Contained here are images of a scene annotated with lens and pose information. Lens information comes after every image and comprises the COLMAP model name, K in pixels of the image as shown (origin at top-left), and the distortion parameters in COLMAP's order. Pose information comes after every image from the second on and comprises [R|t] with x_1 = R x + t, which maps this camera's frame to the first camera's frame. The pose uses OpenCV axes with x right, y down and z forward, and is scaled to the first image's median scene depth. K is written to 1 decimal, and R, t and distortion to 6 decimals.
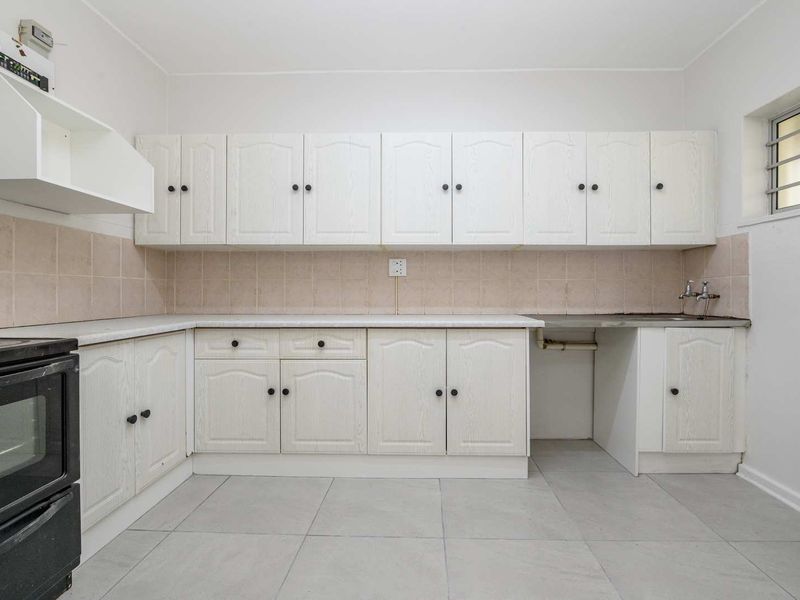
lens RADIAL K [[360.0, 0, 407.0], [0, 360.0, 300.9], [0, 0, 1]] dist [-0.009755, -0.001044]
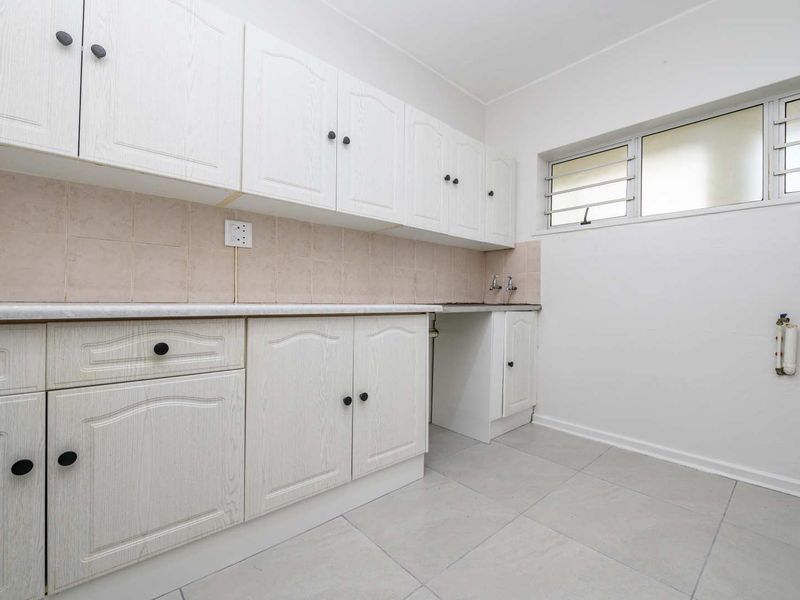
lens RADIAL K [[360.0, 0, 405.4], [0, 360.0, 304.1], [0, 0, 1]] dist [-0.009755, -0.001044]
pose [[0.720872, 0.004132, 0.693056, -0.340608], [0.001434, 0.999971, -0.007454, 0.057533], [-0.693067, 0.006367, 0.720845, 0.364748]]
